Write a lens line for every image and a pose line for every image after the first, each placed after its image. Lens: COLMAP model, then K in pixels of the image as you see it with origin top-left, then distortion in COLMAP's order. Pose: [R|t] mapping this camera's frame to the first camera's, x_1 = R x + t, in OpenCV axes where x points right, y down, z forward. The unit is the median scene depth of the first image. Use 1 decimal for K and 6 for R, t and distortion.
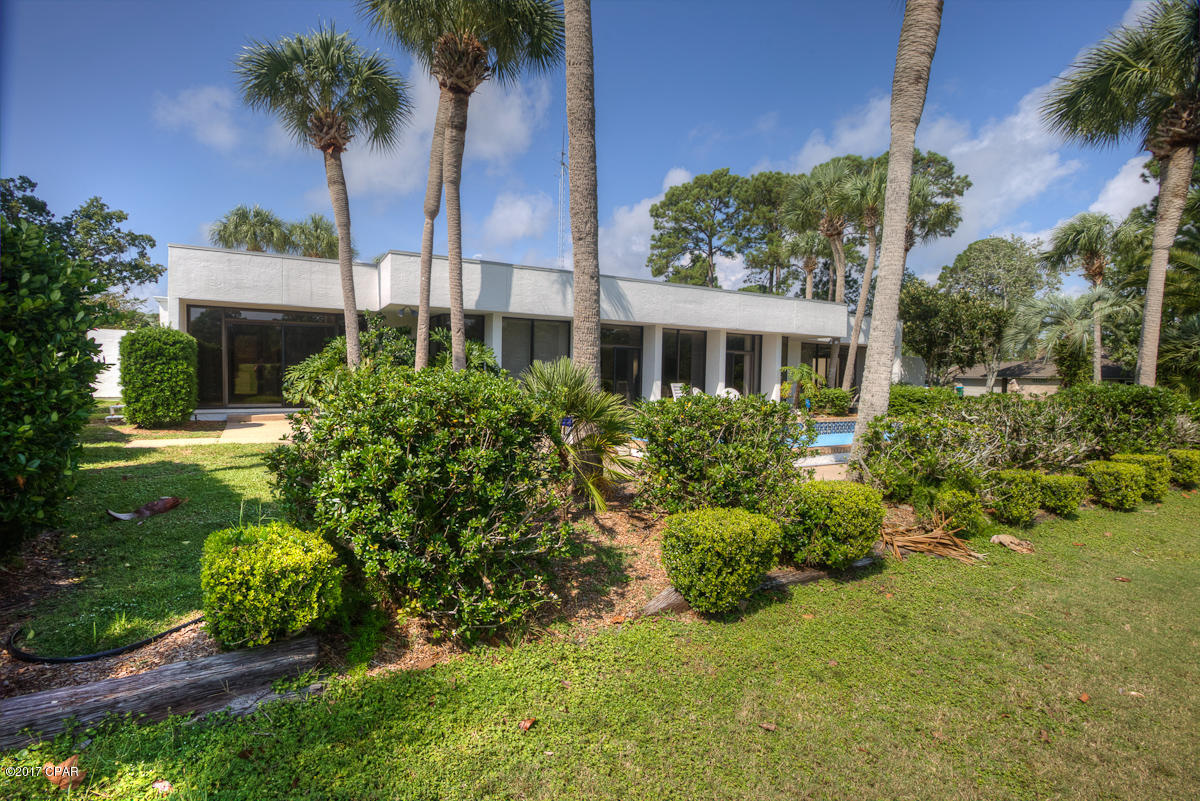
lens RADIAL K [[584.4, 0, 600.0], [0, 584.4, 400.5], [0, 0, 1]] dist [-0.004529, -0.000698]
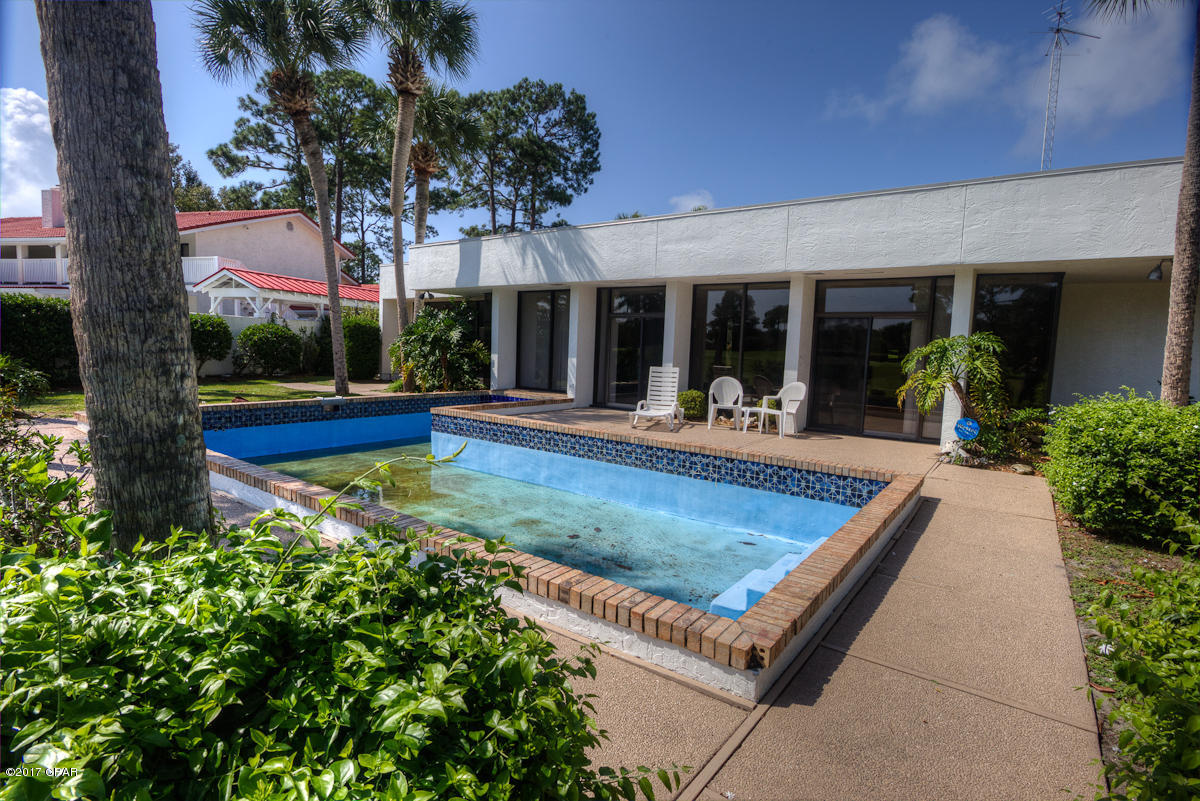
lens RADIAL K [[586.0, 0, 600.0], [0, 586.0, 400.5], [0, 0, 1]] dist [-0.013511, -0.002092]
pose [[0.399497, 0.080898, -0.913158, 0.573084], [-0.067837, 0.995977, 0.058556, -0.020622], [0.914221, 0.038553, 0.403378, 0.537215]]
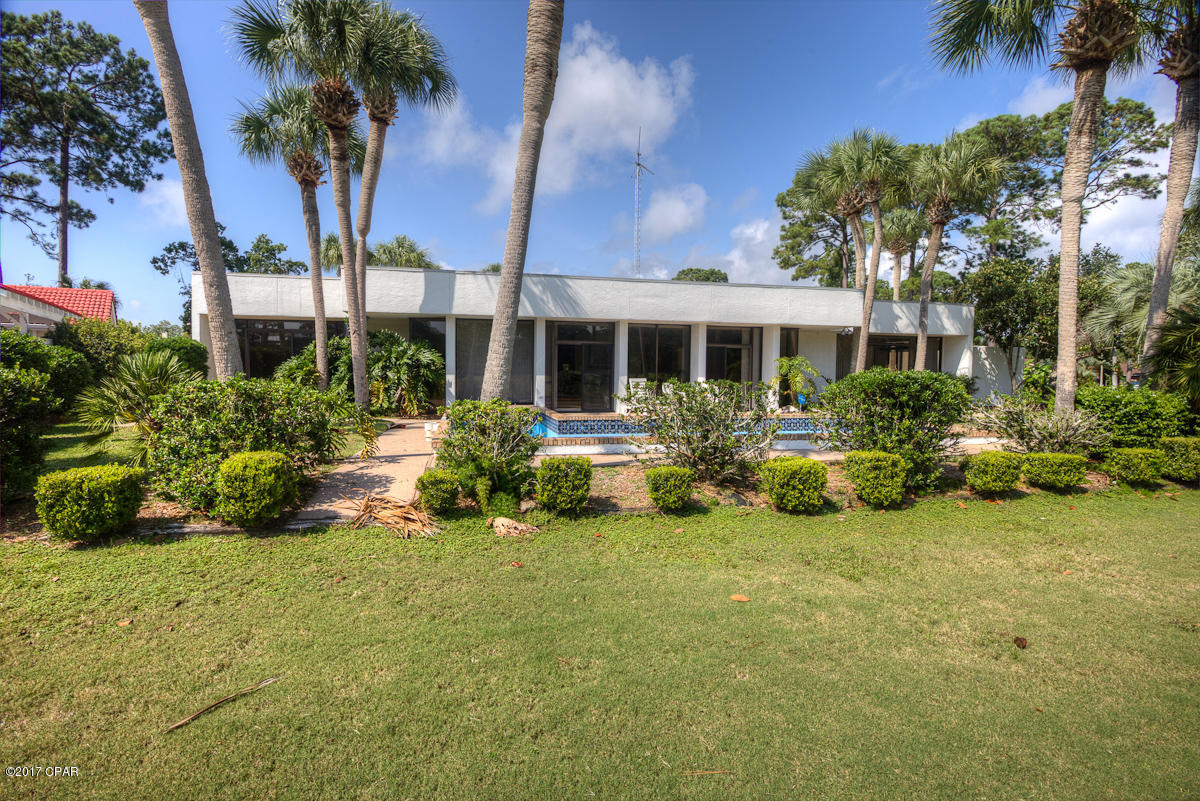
lens RADIAL K [[586.0, 0, 600.0], [0, 586.0, 400.5], [0, 0, 1]] dist [-0.013511, -0.002092]
pose [[0.956381, 0.003629, -0.292101, 0.293306], [-0.003694, 0.999993, 0.000329, 0.006977], [0.292100, 0.000765, 0.956388, 0.017461]]
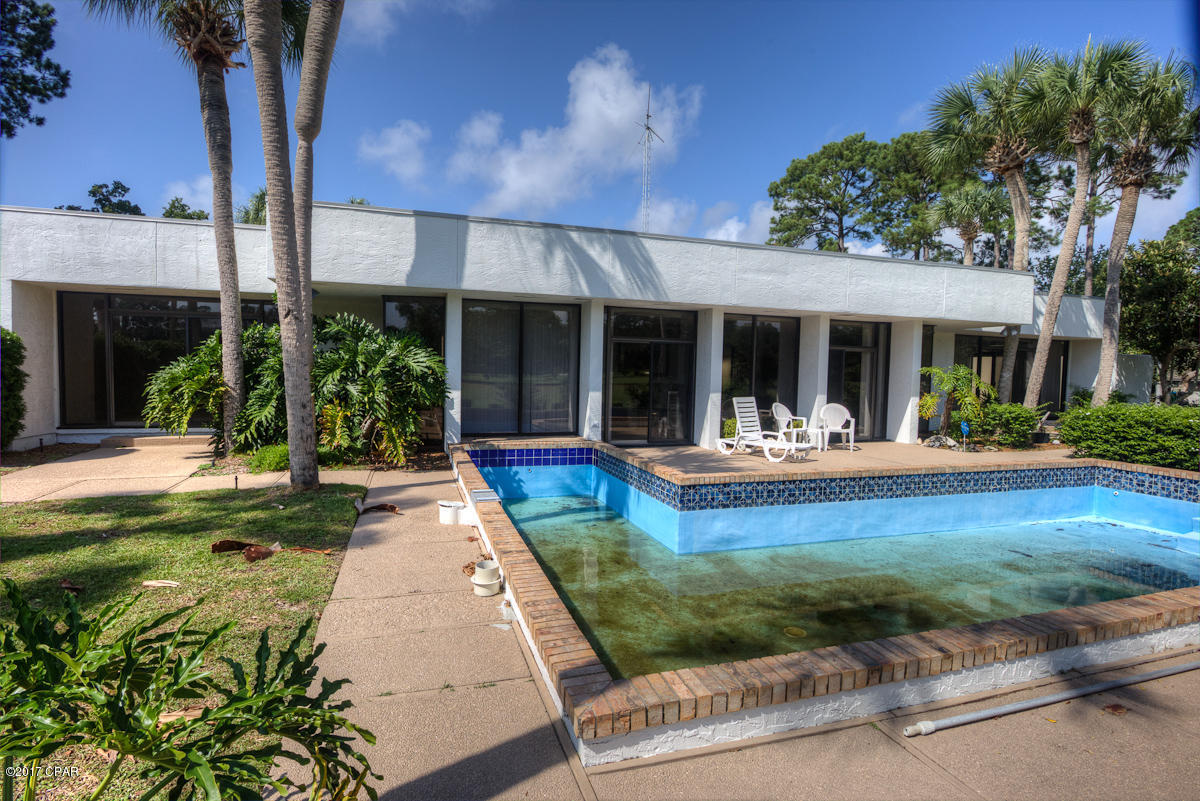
lens RADIAL K [[586.0, 0, 600.0], [0, 586.0, 400.5], [0, 0, 1]] dist [-0.013511, -0.002092]
pose [[0.977078, 0.012529, -0.212512, 0.091821], [-0.011868, 0.999920, 0.004387, -0.021484], [0.212550, -0.001764, 0.977149, 0.266080]]
